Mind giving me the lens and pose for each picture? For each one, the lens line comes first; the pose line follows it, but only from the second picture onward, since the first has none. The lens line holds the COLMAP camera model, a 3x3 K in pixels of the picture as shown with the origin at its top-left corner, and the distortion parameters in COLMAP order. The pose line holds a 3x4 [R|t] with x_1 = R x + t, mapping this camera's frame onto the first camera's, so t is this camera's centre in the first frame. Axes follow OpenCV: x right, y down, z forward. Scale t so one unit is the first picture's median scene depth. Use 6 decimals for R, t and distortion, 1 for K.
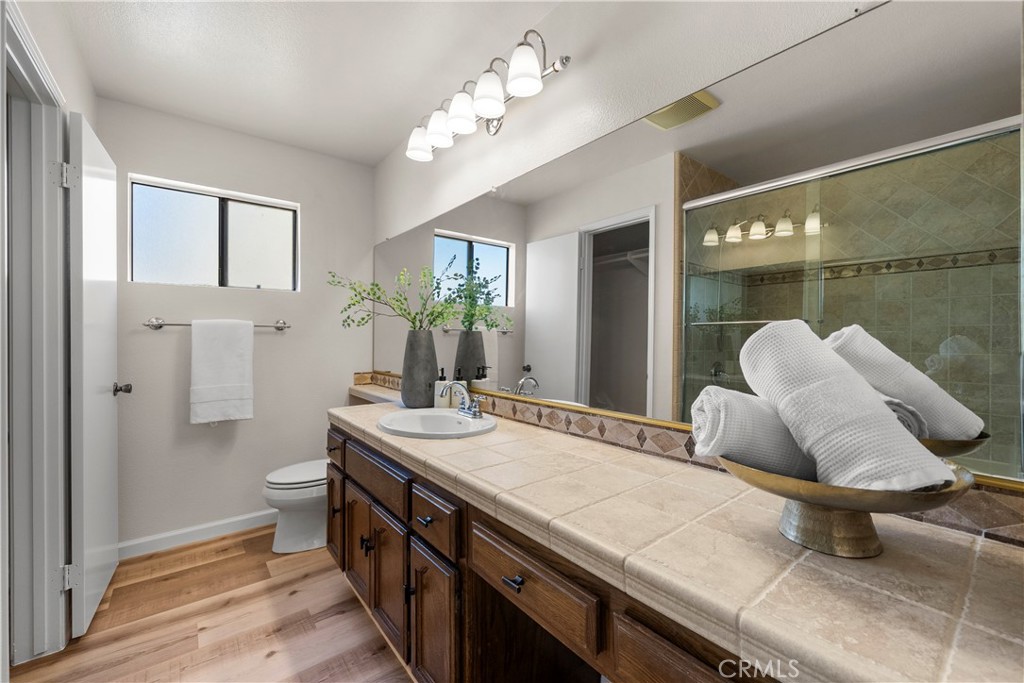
lens RADIAL K [[414.6, 0, 511.5], [0, 414.6, 337.7], [0, 0, 1]] dist [-0.000914, 0.000289]
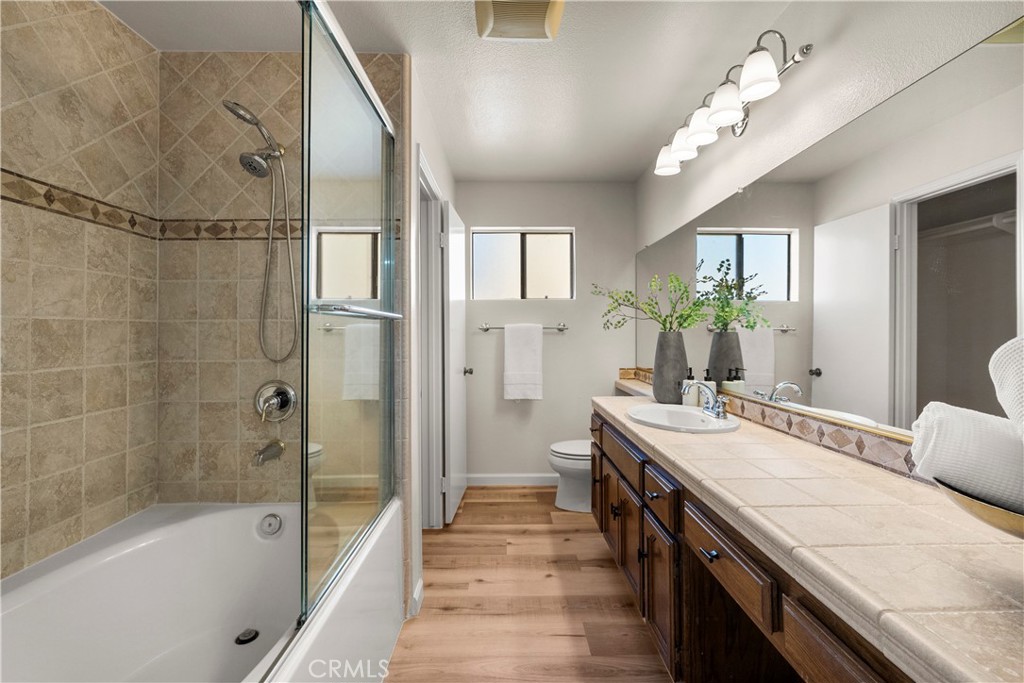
lens RADIAL K [[414.6, 0, 511.5], [0, 414.6, 337.7], [0, 0, 1]] dist [-0.000914, 0.000289]
pose [[0.793065, 0.003728, -0.609126, 0.115146], [0.001864, 0.999962, 0.008548, -0.013161], [0.609135, -0.007915, 0.793027, -0.109690]]
